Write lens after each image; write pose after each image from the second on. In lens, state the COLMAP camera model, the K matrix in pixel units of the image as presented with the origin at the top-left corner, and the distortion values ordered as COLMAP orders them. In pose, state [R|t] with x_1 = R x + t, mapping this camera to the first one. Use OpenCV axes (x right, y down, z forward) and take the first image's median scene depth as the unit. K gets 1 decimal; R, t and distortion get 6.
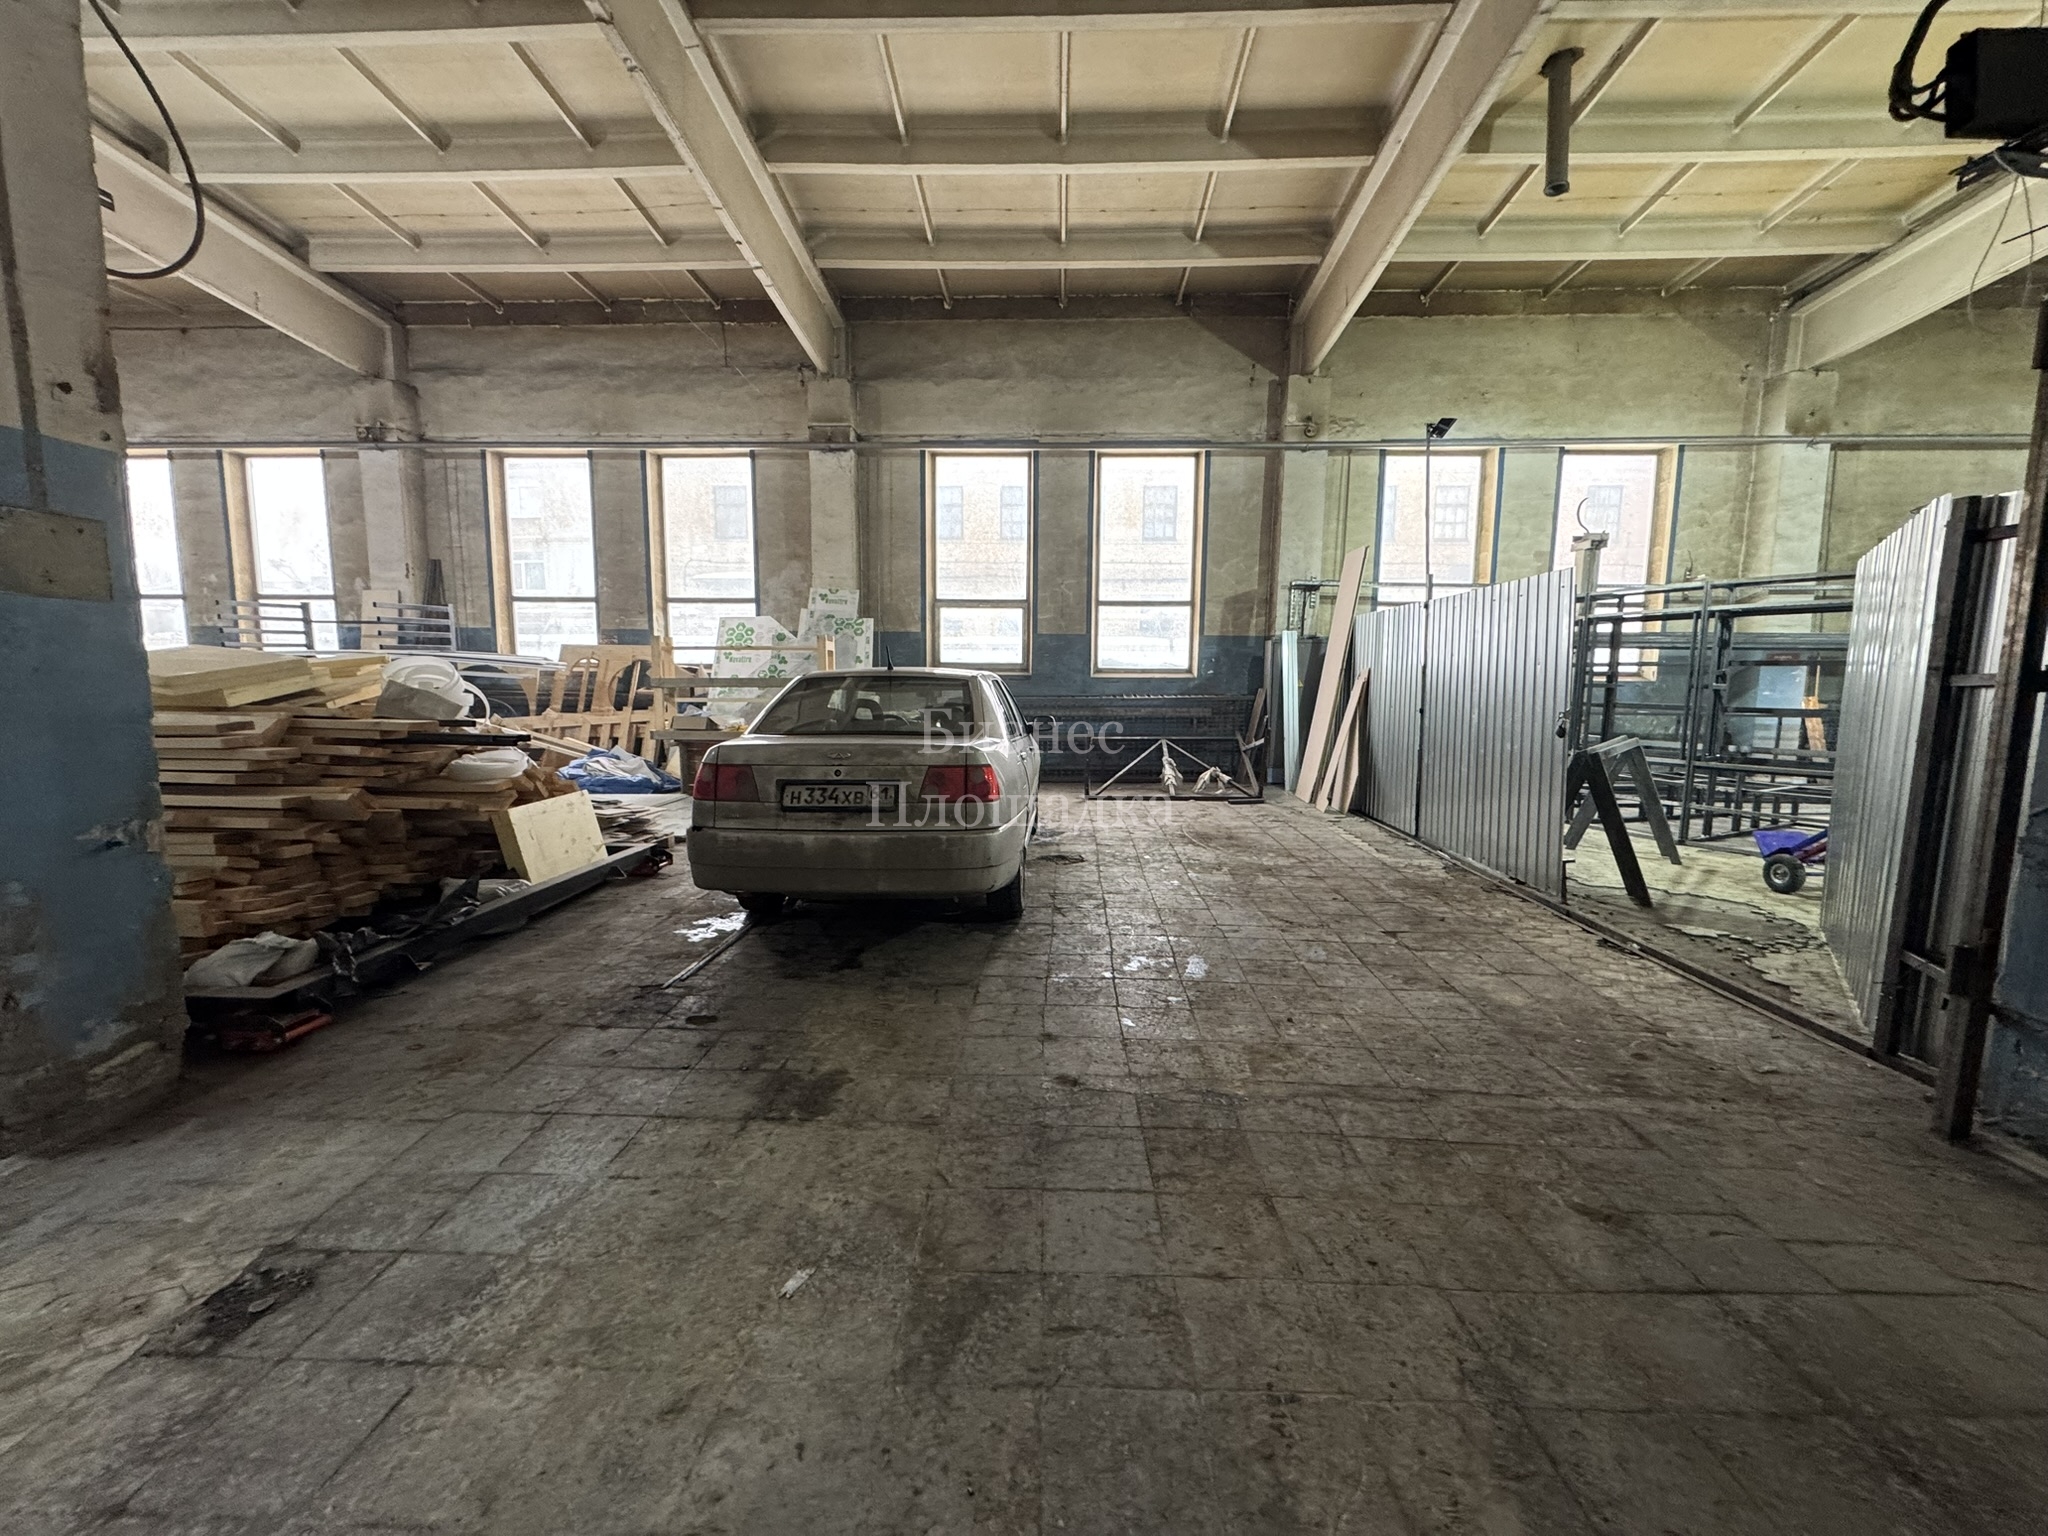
lens RADIAL K [[802.2, 0, 1020.6], [0, 802.2, 773.1], [0, 0, 1]] dist [-0.003278, 0.000282]
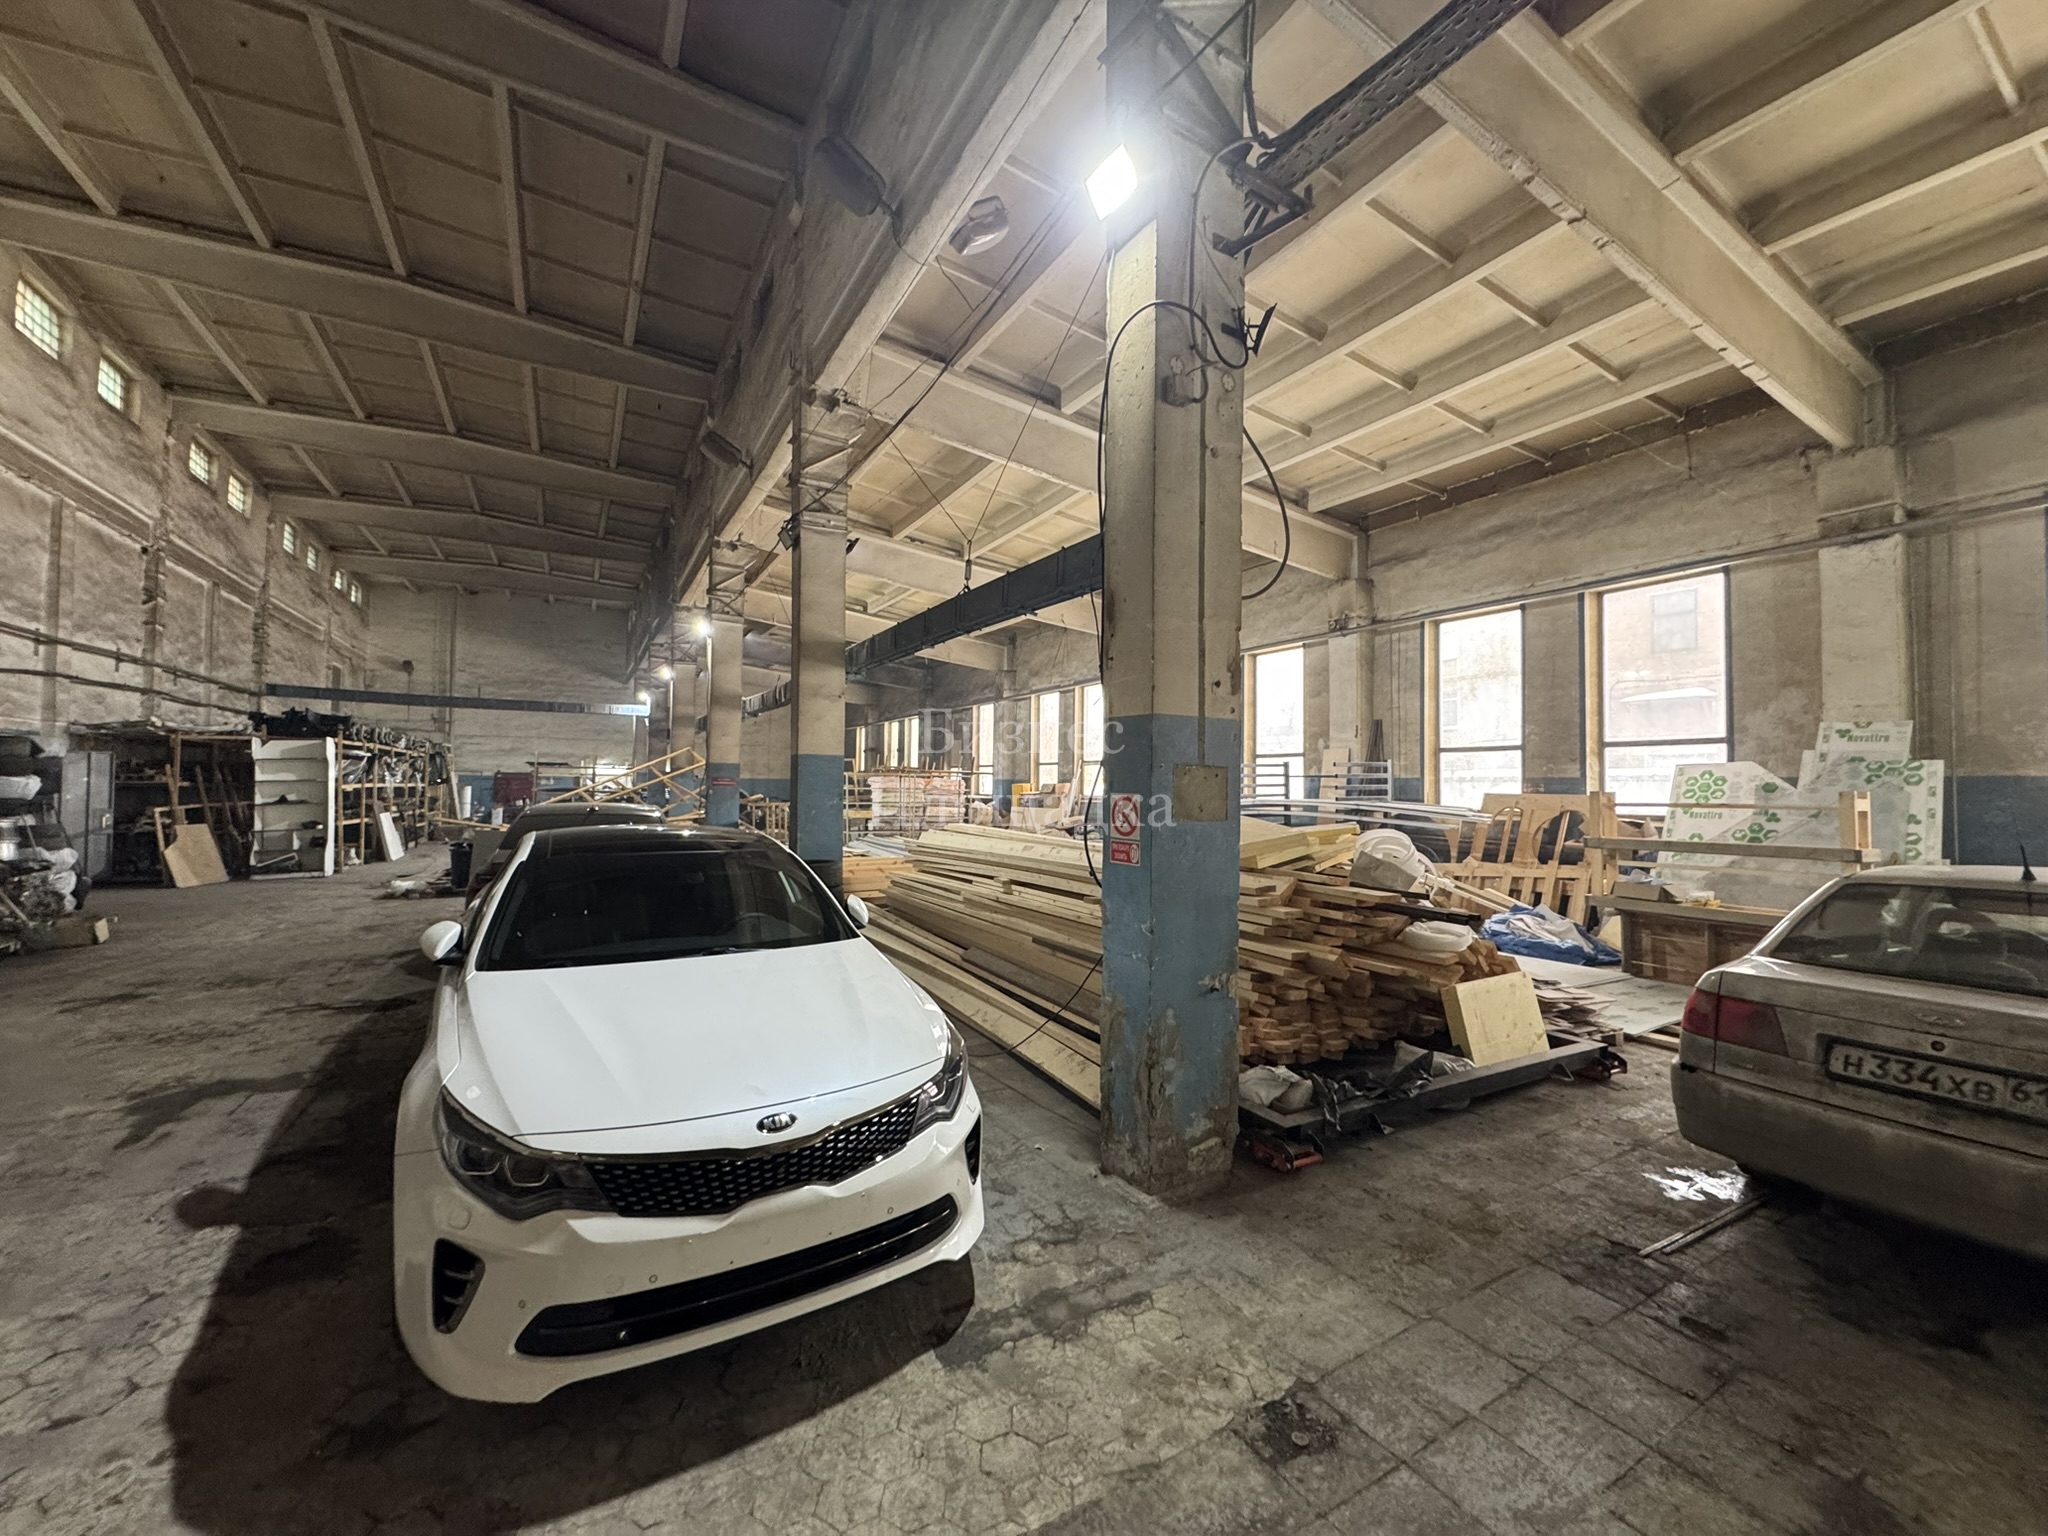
lens RADIAL K [[802.2, 0, 1026.2], [0, 802.2, 758.7], [0, 0, 1]] dist [-0.003278, 0.000282]
pose [[0.539170, -0.023931, -0.841857, -0.047734], [-0.104962, 0.989893, -0.095362, -0.073080], [0.835631, 0.139779, 0.531209, -0.050728]]
